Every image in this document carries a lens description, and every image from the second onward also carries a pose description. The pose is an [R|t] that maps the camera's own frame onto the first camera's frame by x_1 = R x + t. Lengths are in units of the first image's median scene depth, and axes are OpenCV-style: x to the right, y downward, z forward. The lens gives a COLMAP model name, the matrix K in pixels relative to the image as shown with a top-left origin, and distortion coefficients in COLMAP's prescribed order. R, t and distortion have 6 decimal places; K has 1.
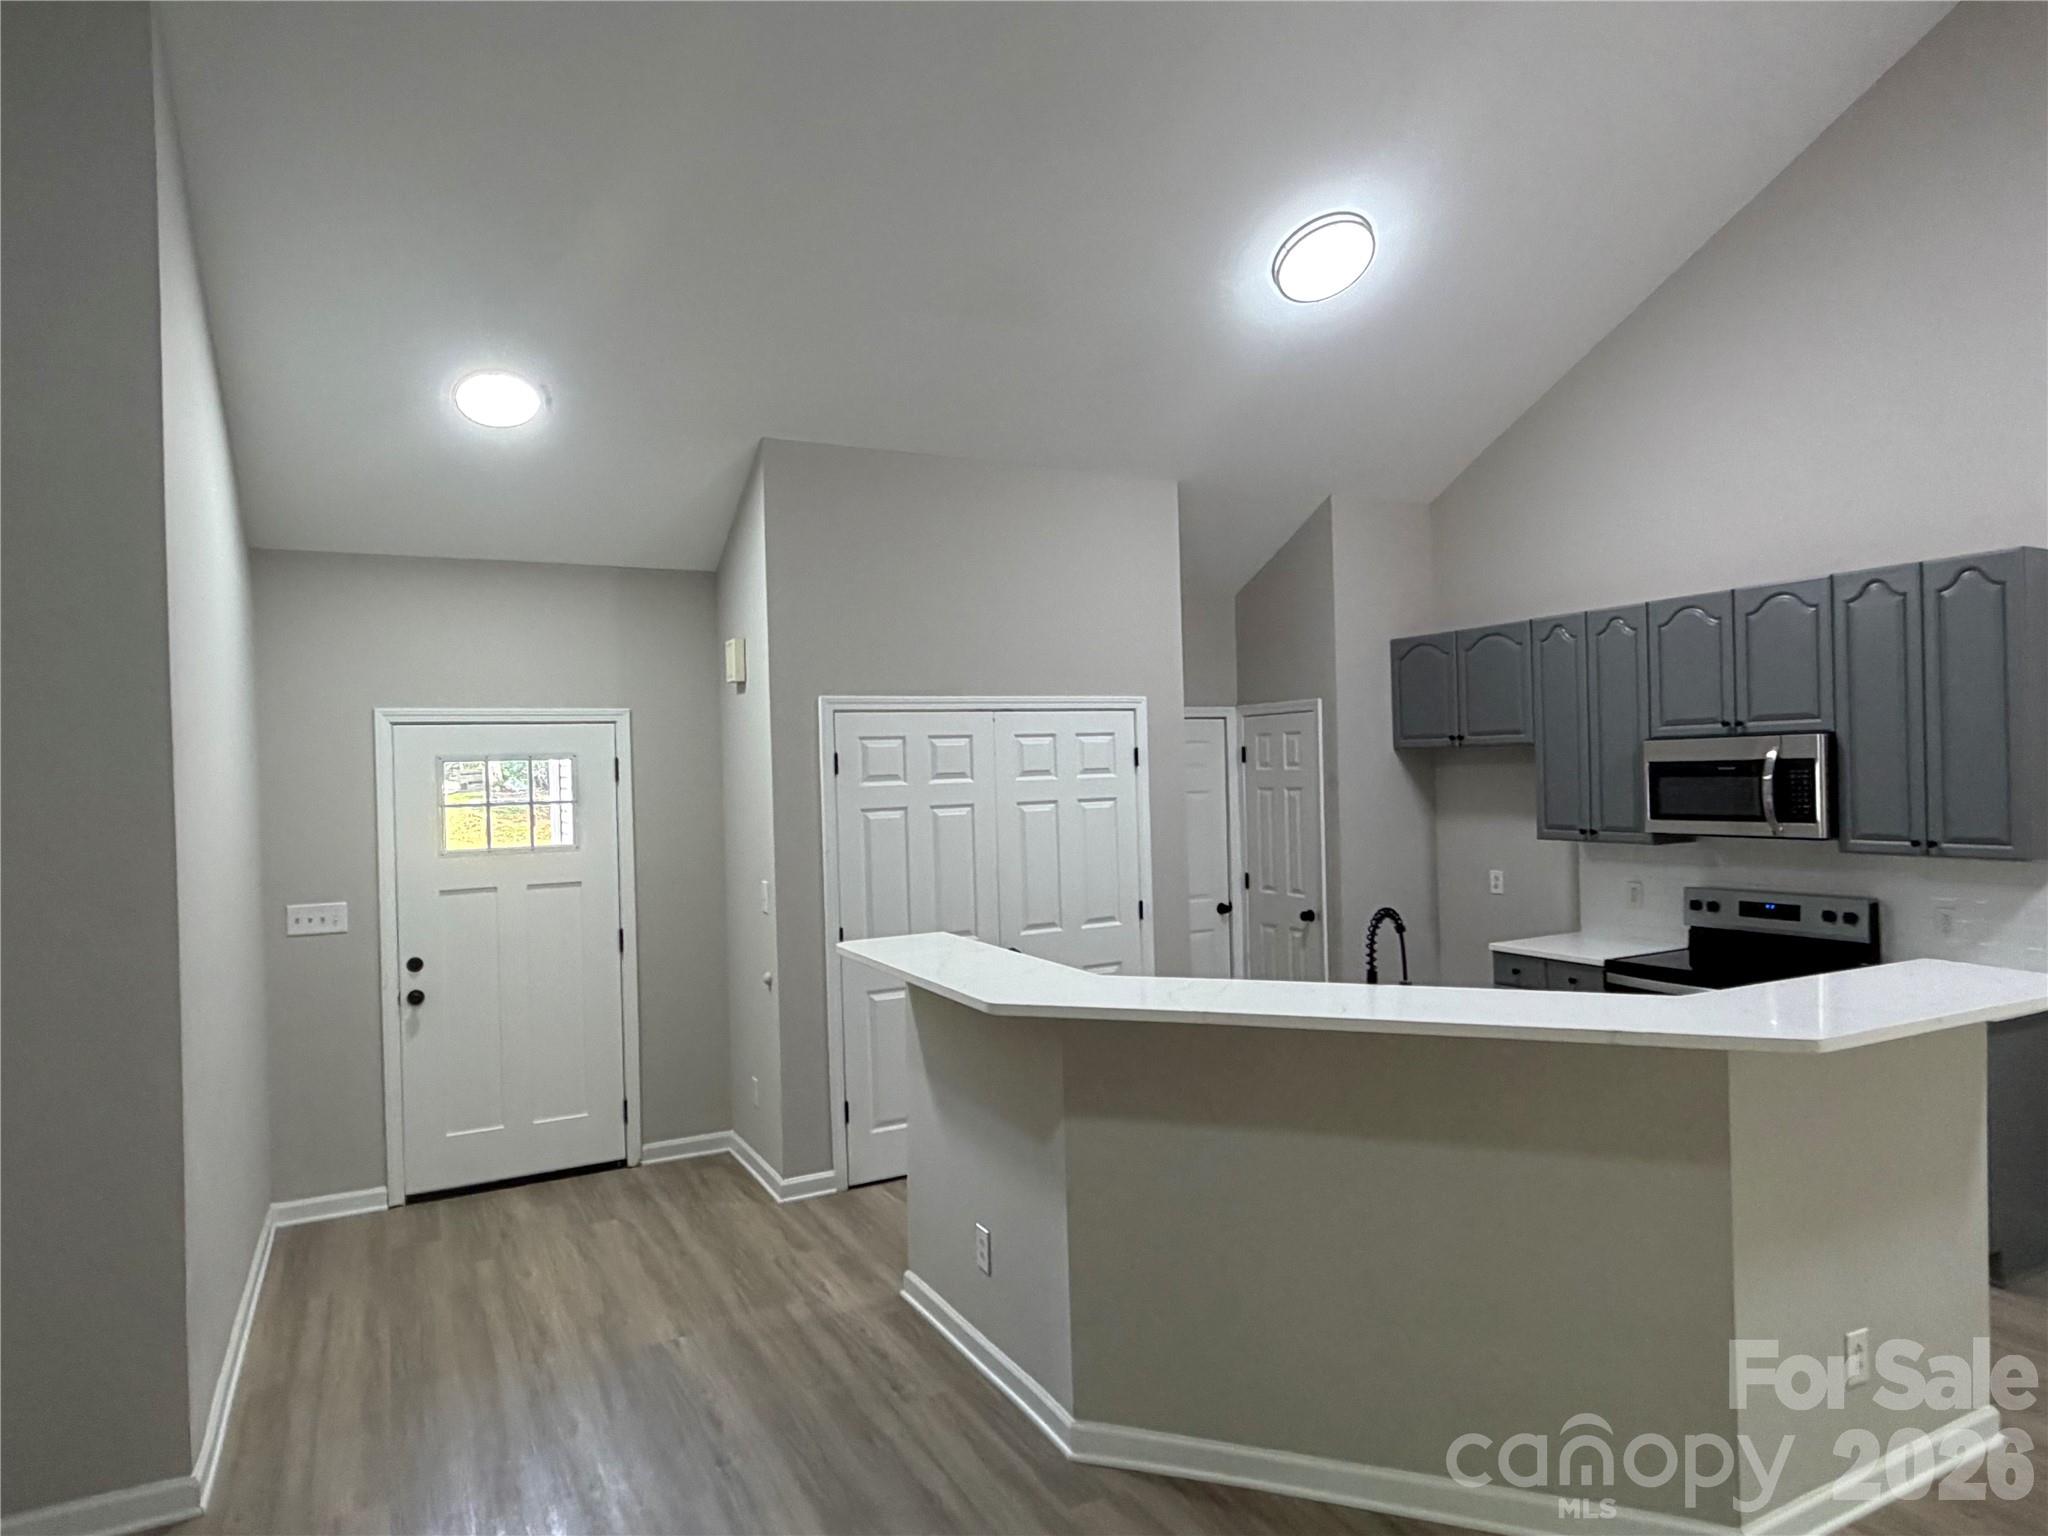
lens RADIAL K [[1222.6, 0, 1017.5], [0, 1222.6, 765.6], [0, 0, 1]] dist [0.005706, 0.001141]
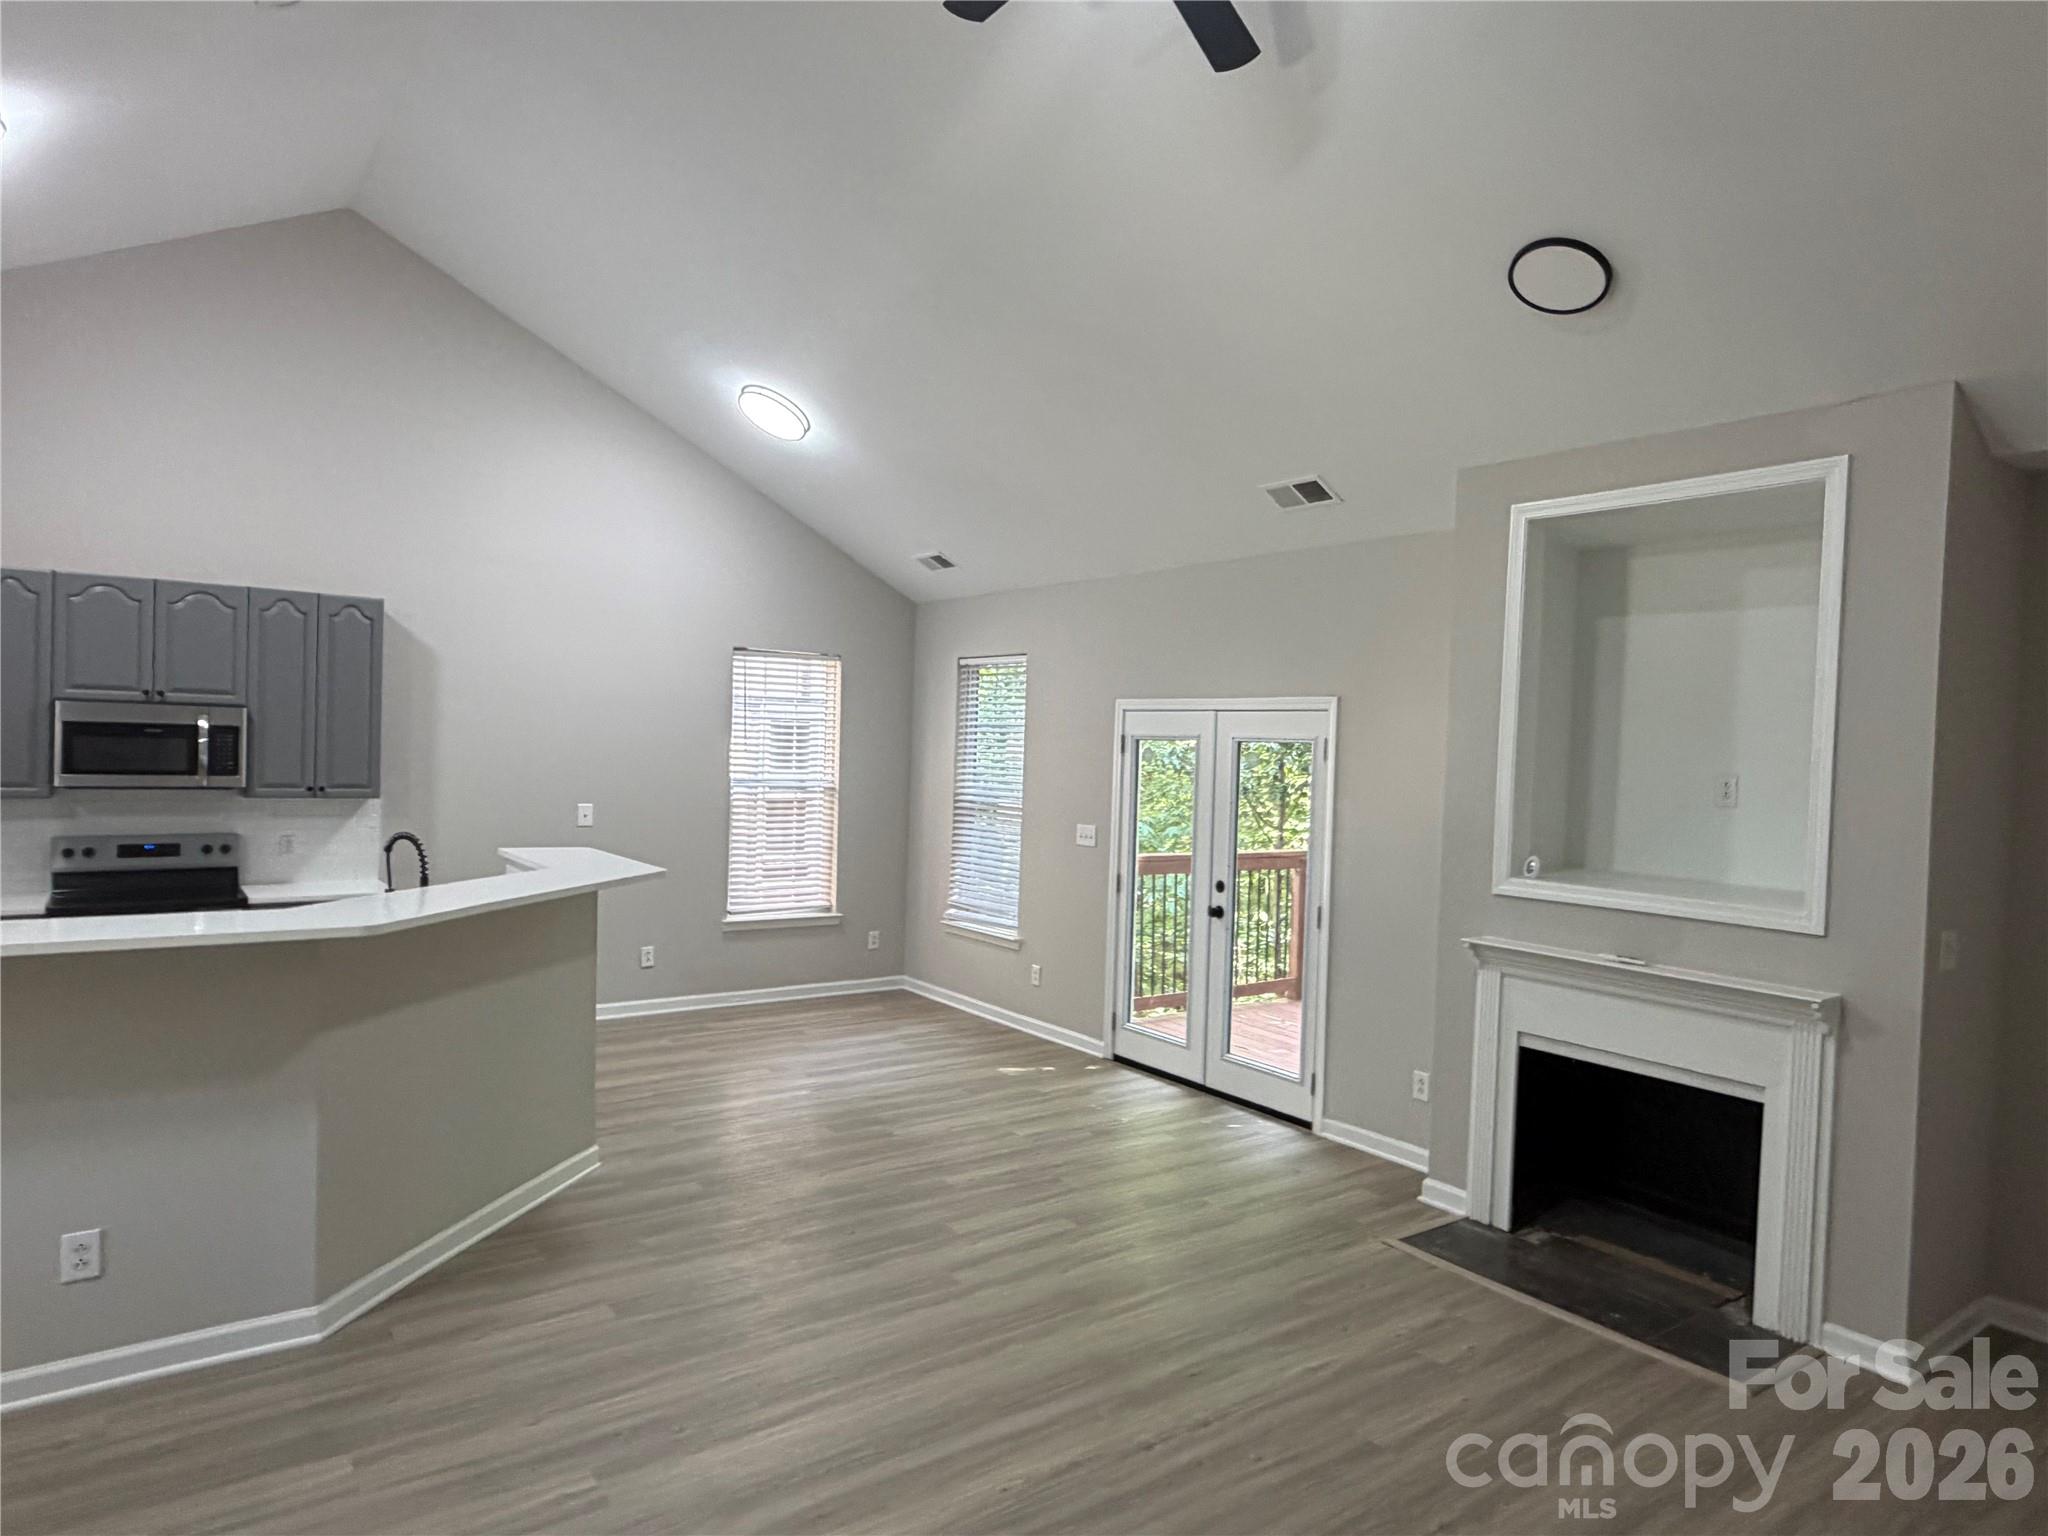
lens RADIAL K [[1222.6, 0, 1019.7], [0, 1222.6, 772.7], [0, 0, 1]] dist [0.005706, 0.001141]
pose [[-0.152745, 0.004923, 0.988253, -0.745529], [-0.031547, 0.999454, -0.009854, 0.029014], [-0.987762, -0.032682, -0.152507, 0.363841]]
